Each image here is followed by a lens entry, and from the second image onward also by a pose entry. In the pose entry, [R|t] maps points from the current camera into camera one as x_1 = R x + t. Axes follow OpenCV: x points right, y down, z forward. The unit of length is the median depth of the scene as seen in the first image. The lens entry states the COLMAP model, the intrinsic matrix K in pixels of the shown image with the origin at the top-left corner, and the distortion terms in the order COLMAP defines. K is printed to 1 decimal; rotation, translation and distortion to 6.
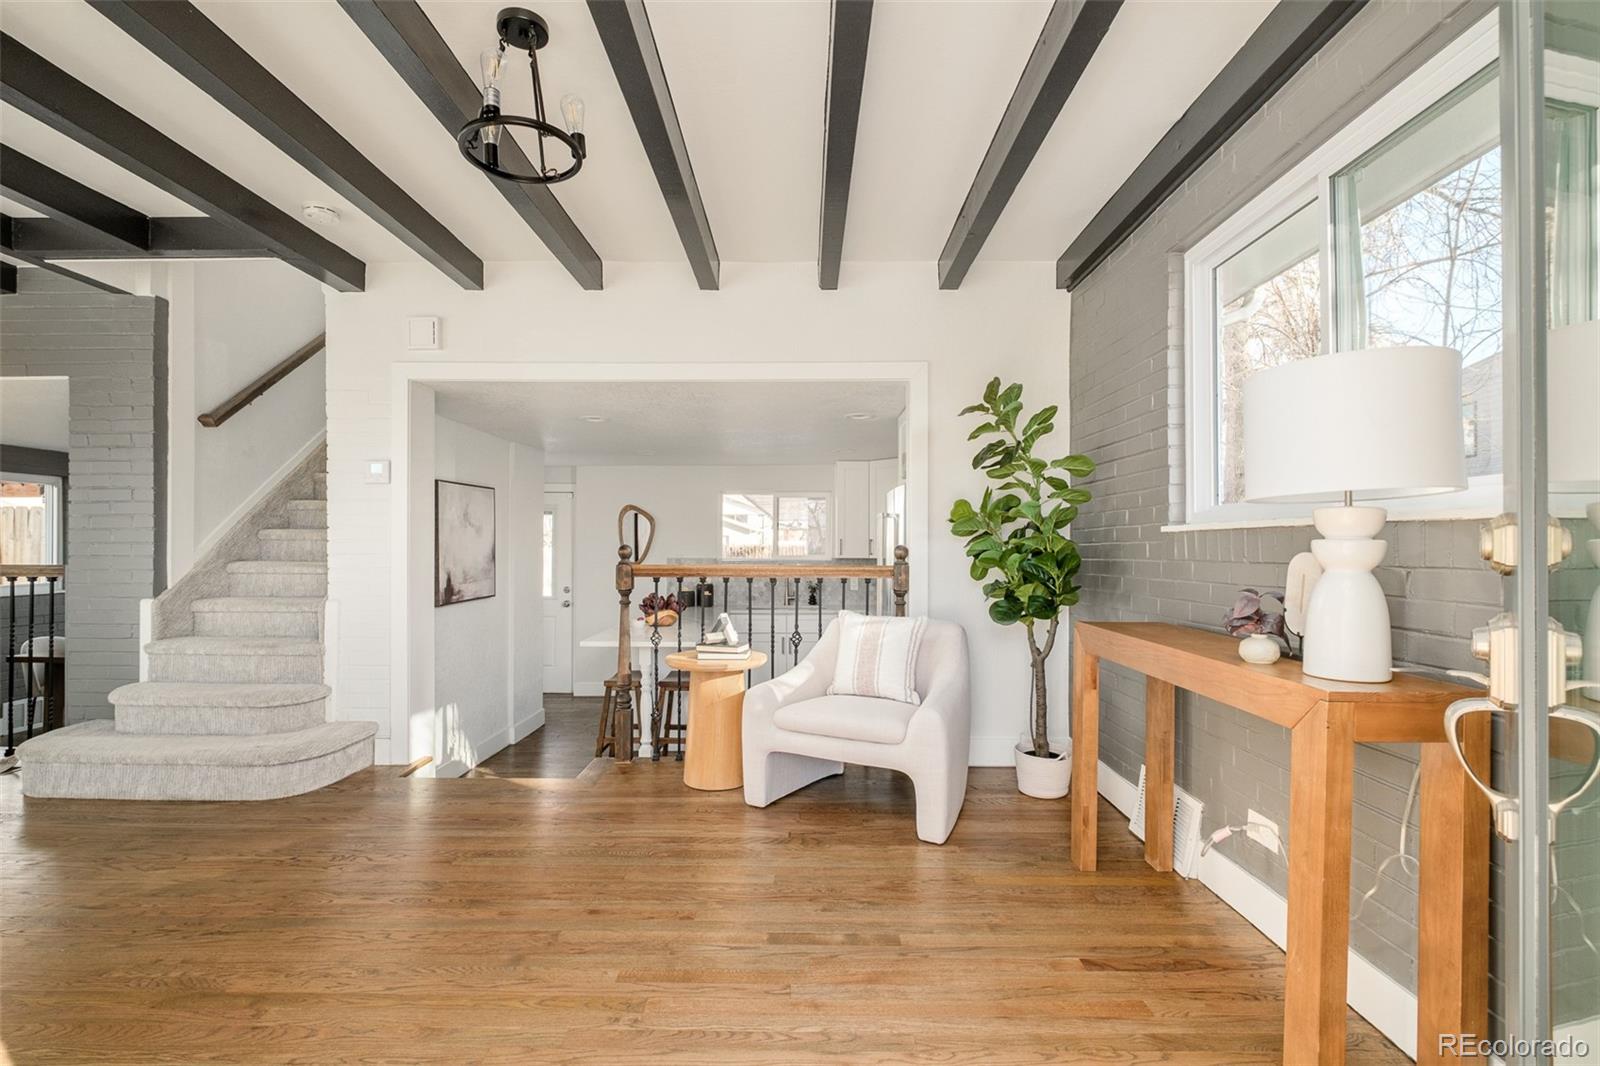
lens RADIAL K [[729.3, 0, 796.6], [0, 729.3, 544.5], [0, 0, 1]] dist [-0.017317, -0.000229]
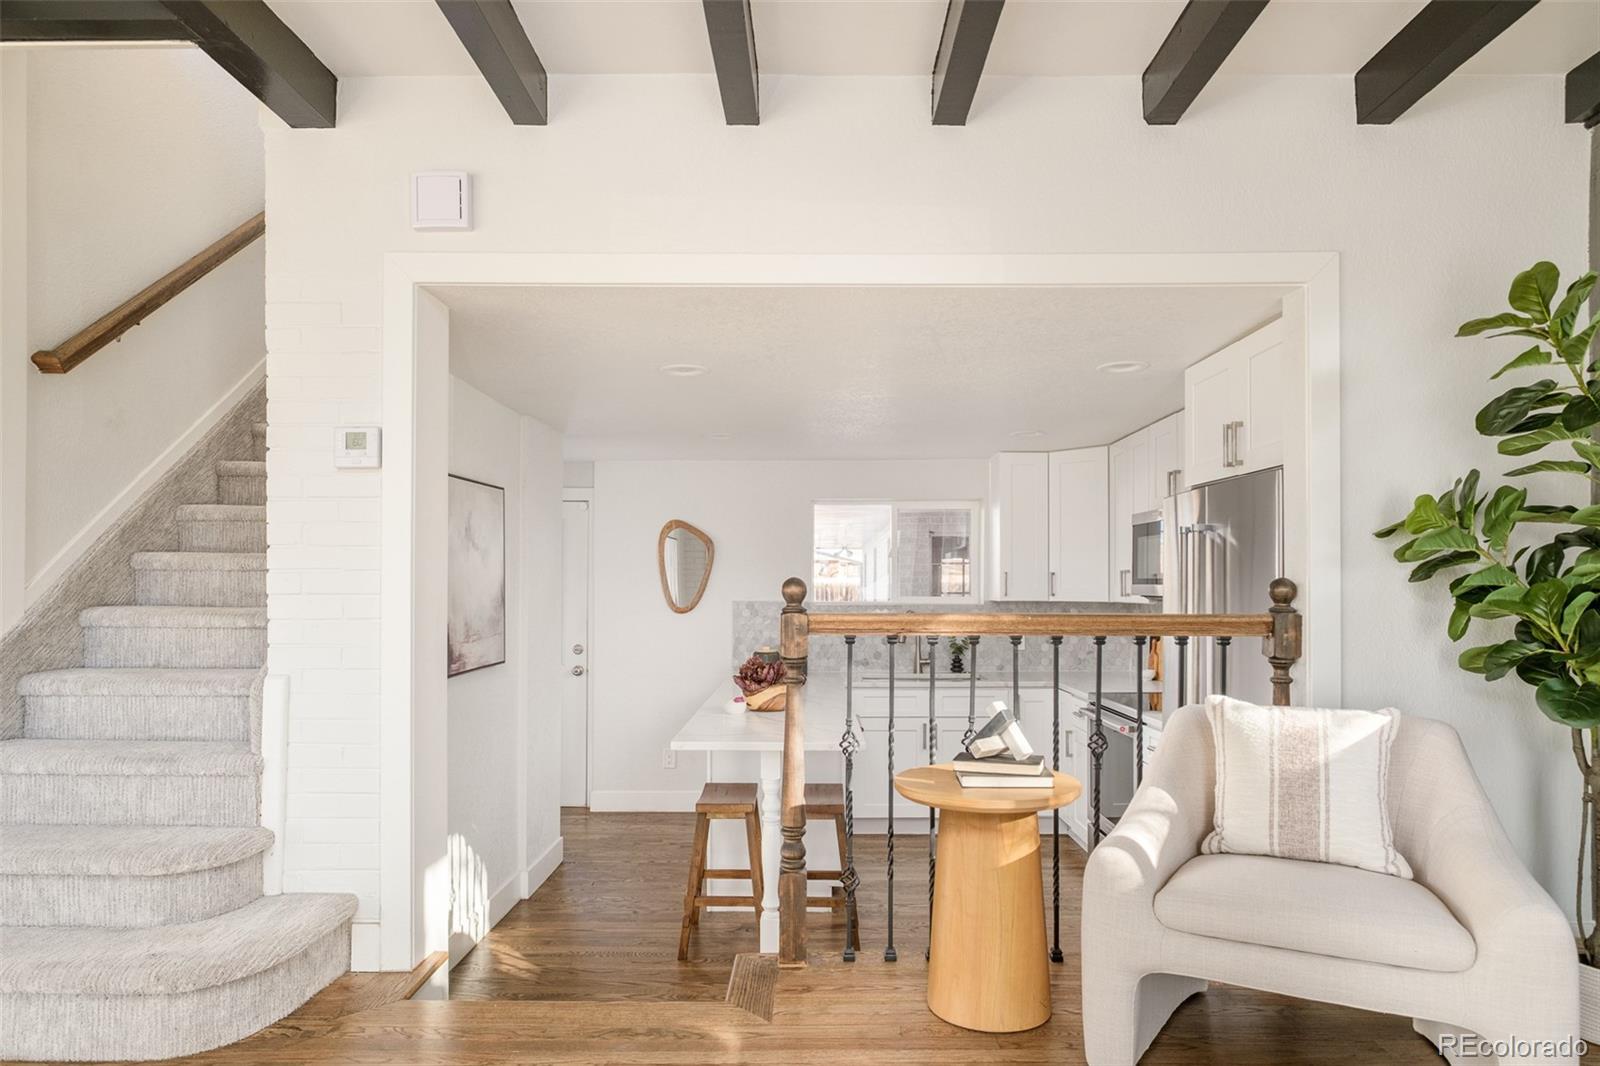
lens RADIAL K [[970.1, 0, 793.3], [0, 970.1, 577.2], [0, 0, 1]] dist [-0.004109, -0.001688]
pose [[0.999980, 0.000038, -0.006272, -0.231634], [-0.000079, 0.999979, -0.006504, 0.005138], [0.006271, 0.006504, 0.999959, 0.247055]]
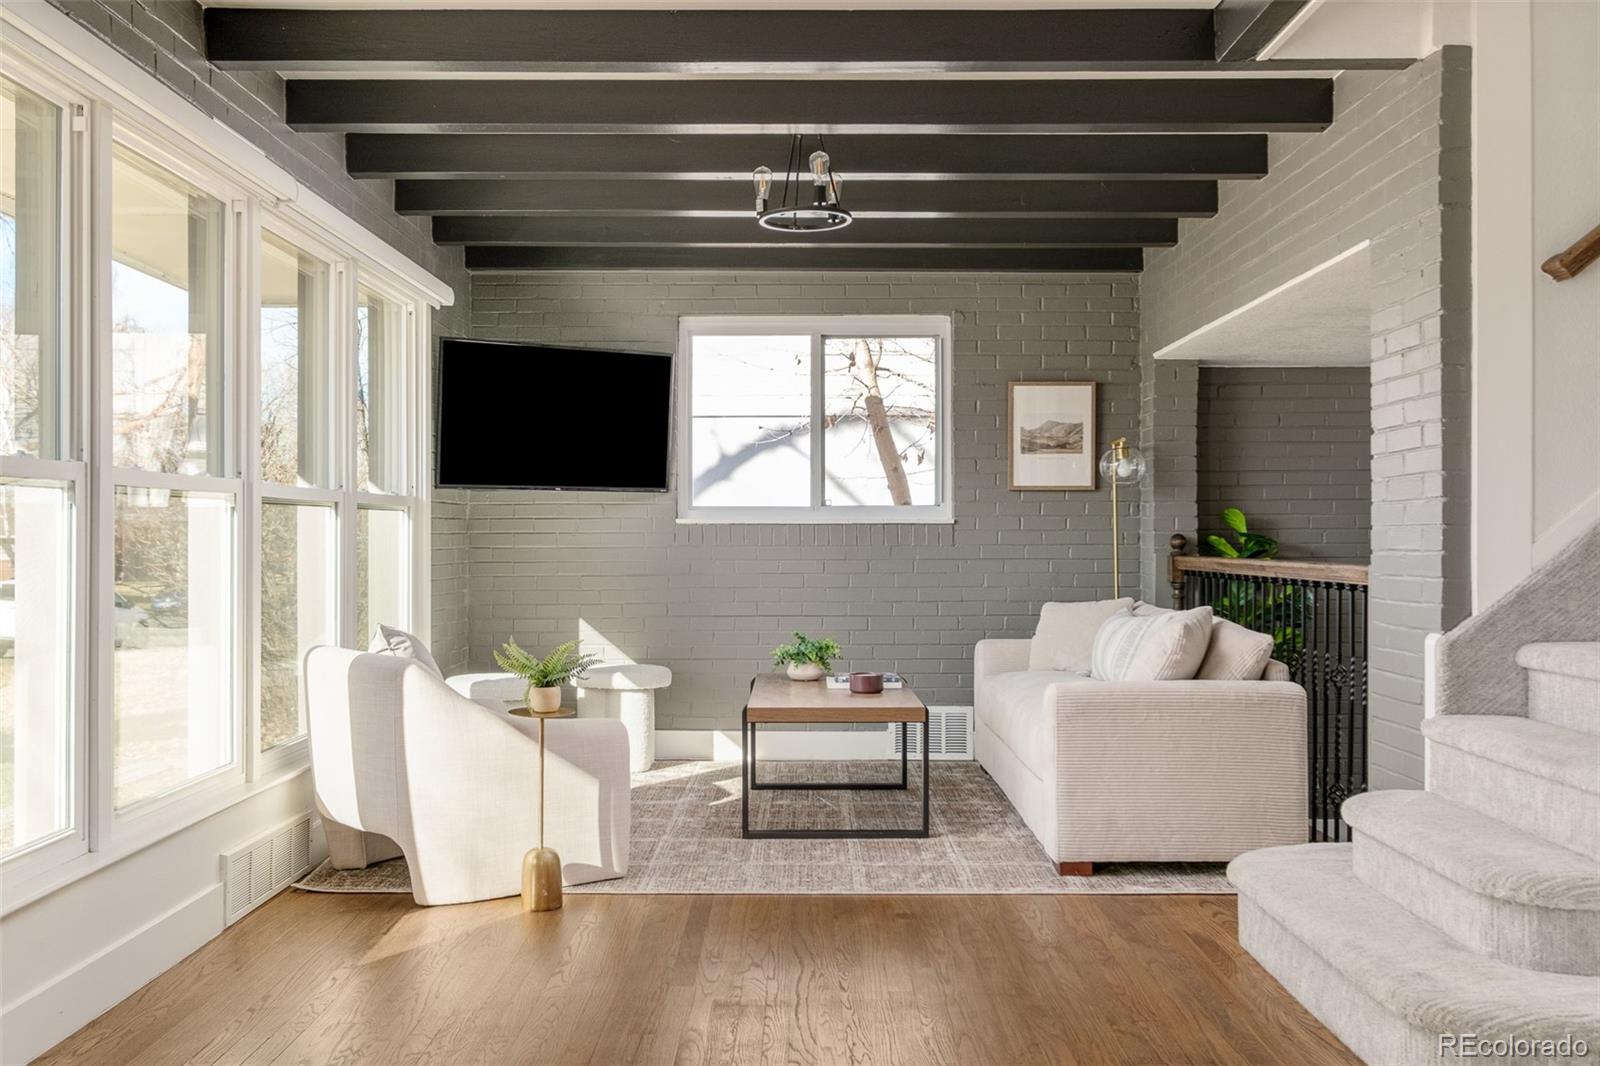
lens RADIAL K [[1395.6, 0, 794.4], [0, 1395.6, 540.1], [0, 0, 1]] dist [0.007621, 0.010223]
pose [[0.000912, 0.000235, -1.000000, 0.111839], [0.002221, 0.999998, 0.000237, 0.006719], [0.999997, -0.002221, 0.000911, 0.525050]]
